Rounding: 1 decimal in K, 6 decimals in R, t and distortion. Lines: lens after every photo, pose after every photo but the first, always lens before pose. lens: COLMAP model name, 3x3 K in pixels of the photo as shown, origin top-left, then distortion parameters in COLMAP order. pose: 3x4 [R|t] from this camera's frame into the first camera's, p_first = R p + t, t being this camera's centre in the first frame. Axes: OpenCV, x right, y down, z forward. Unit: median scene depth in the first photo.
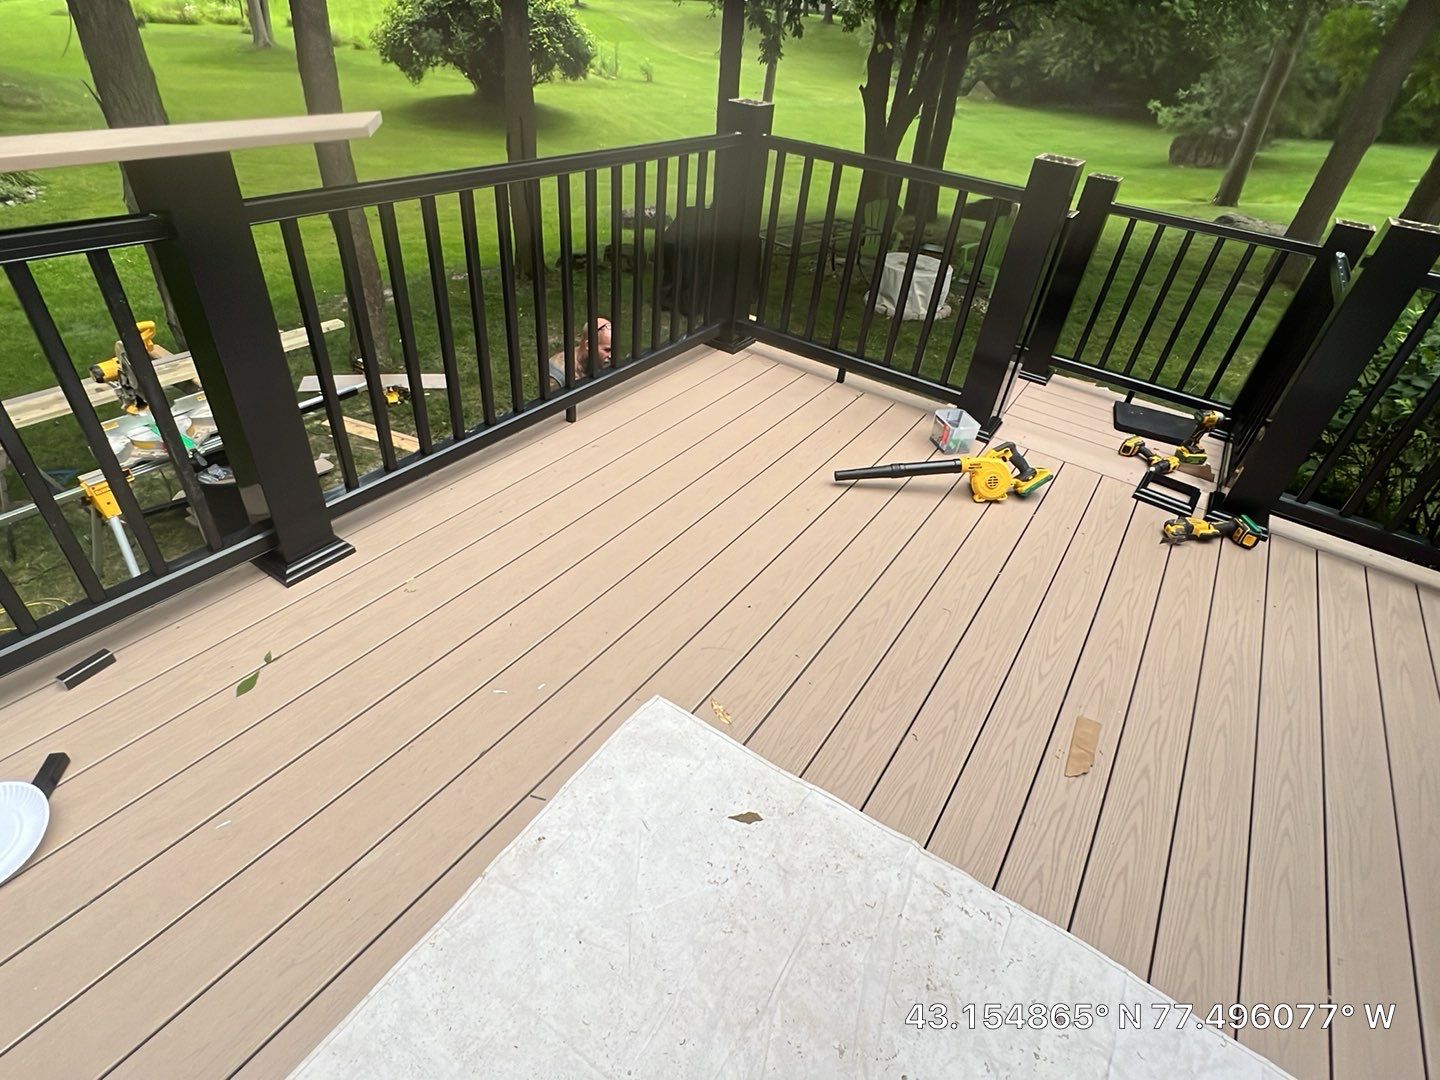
lens RADIAL K [[734.8, 0, 720.0], [0, 734.8, 540.0], [0, 0, 1]] dist [-0.002205, 0.000311]
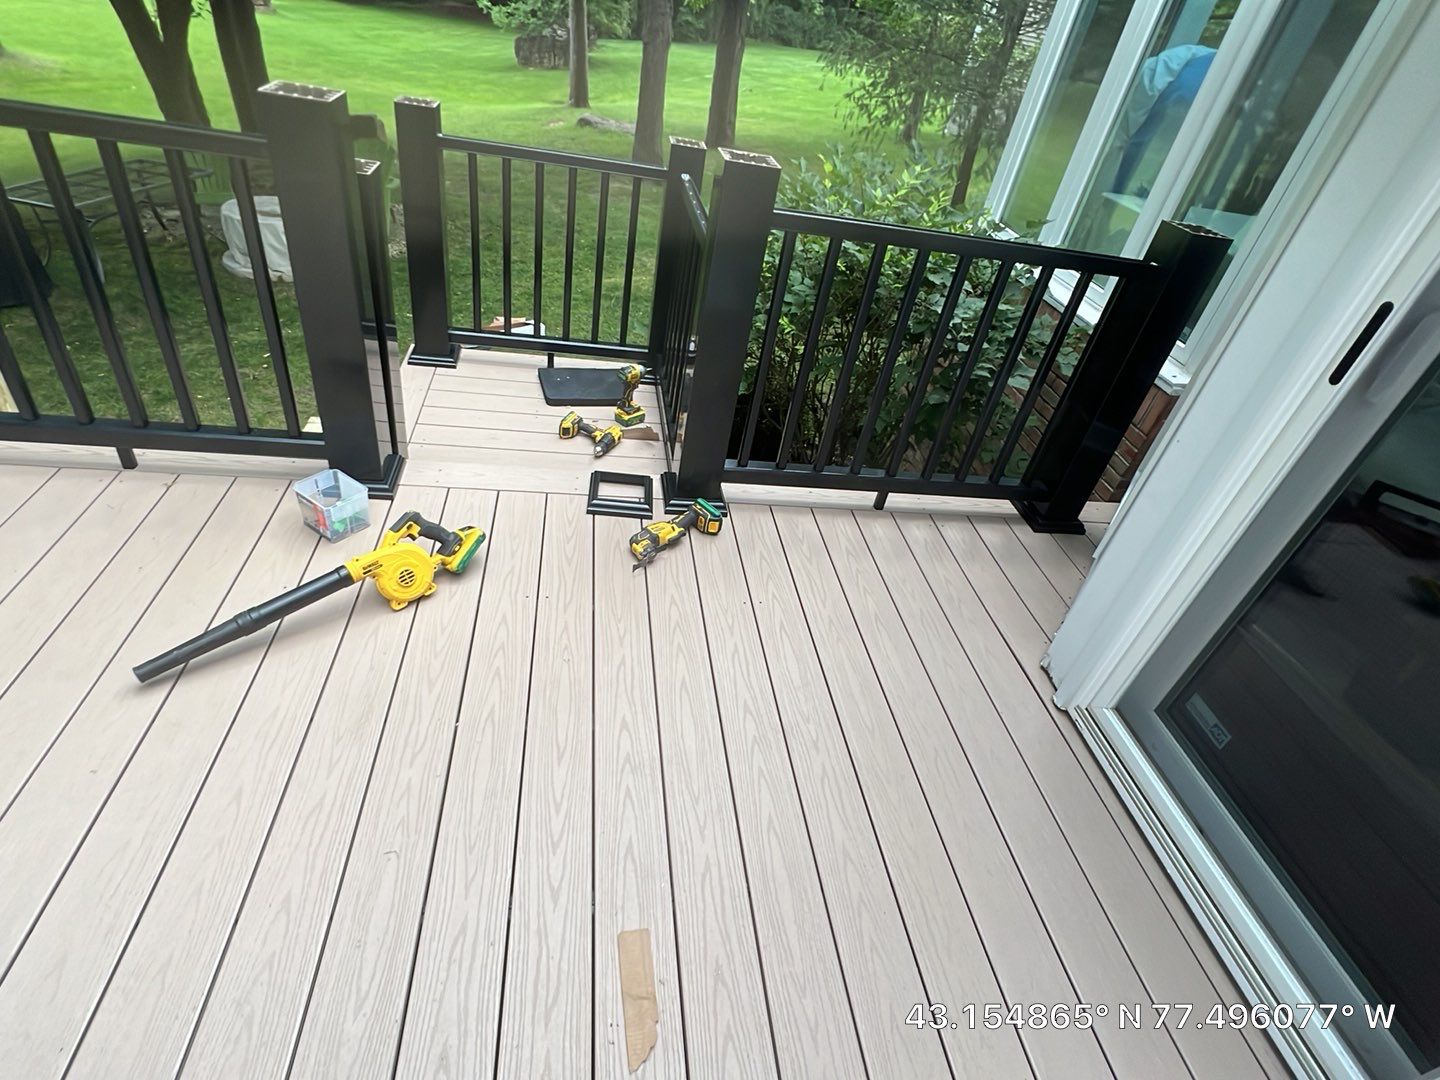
lens RADIAL K [[734.8, 0, 720.0], [0, 734.8, 540.0], [0, 0, 1]] dist [-0.002205, 0.000311]
pose [[0.751643, -0.375649, 0.542144, 0.192410], [0.321003, 0.926395, 0.196848, -0.128522], [-0.576185, 0.026070, 0.816903, 0.216041]]
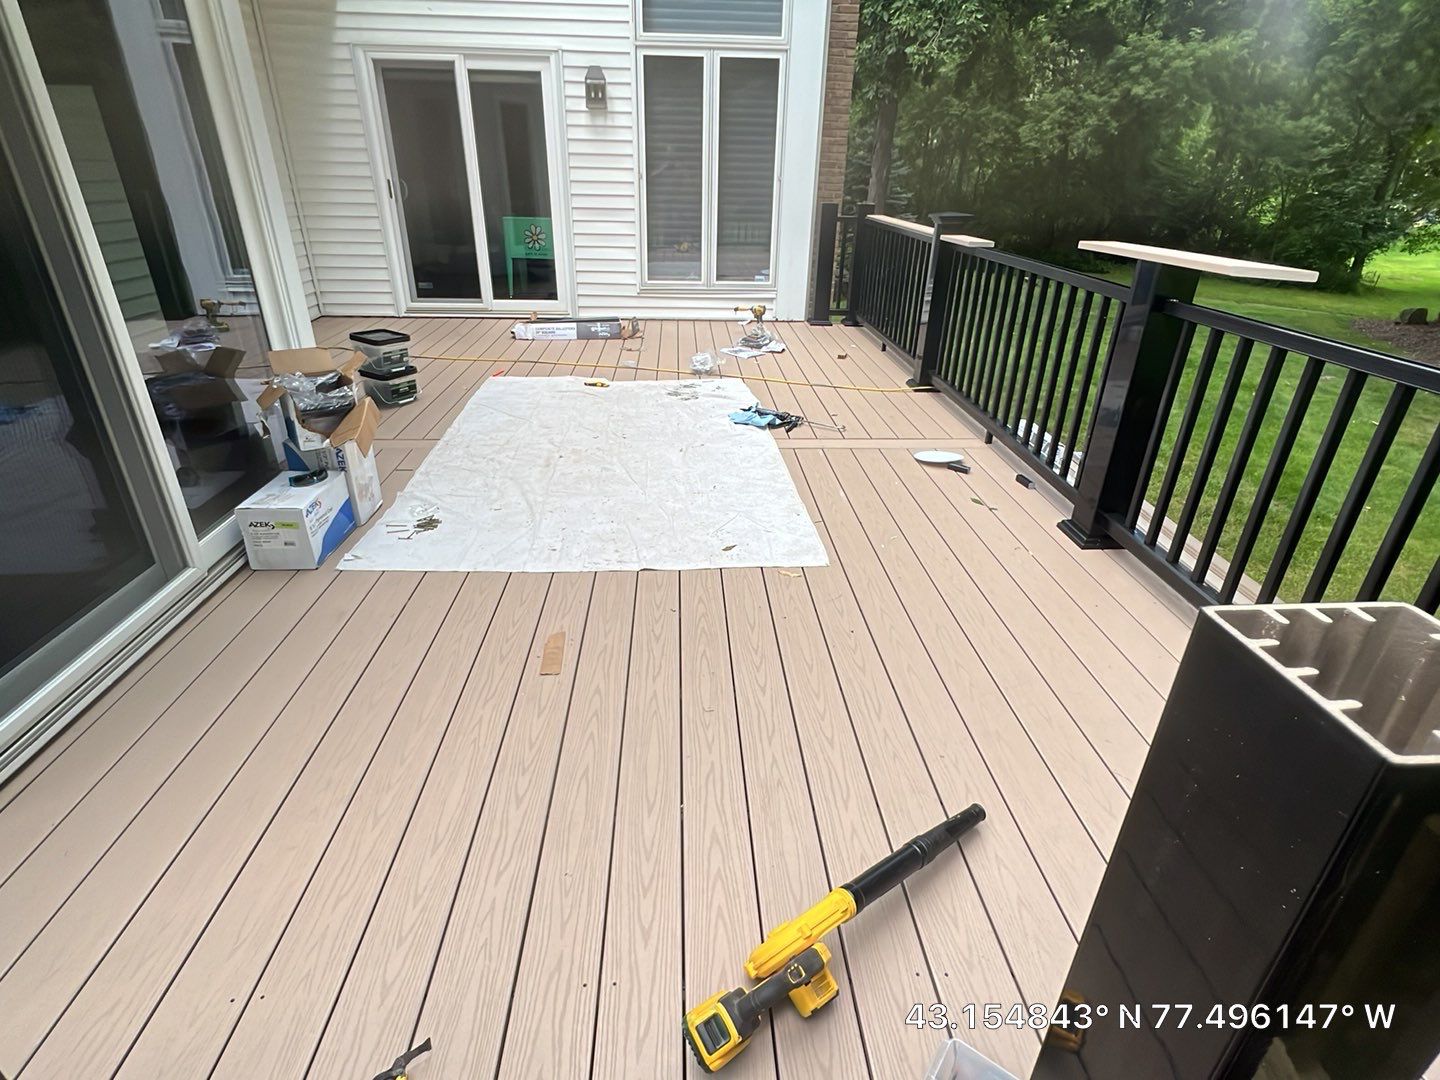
lens RADIAL K [[734.8, 0, 720.0], [0, 734.8, 540.0], [0, 0, 1]] dist [-0.002205, 0.000311]
pose [[-0.794729, 0.172272, -0.582003, 0.536139], [-0.436369, 0.504324, 0.745144, -0.468563], [0.421885, 0.846156, -0.325627, 0.763260]]
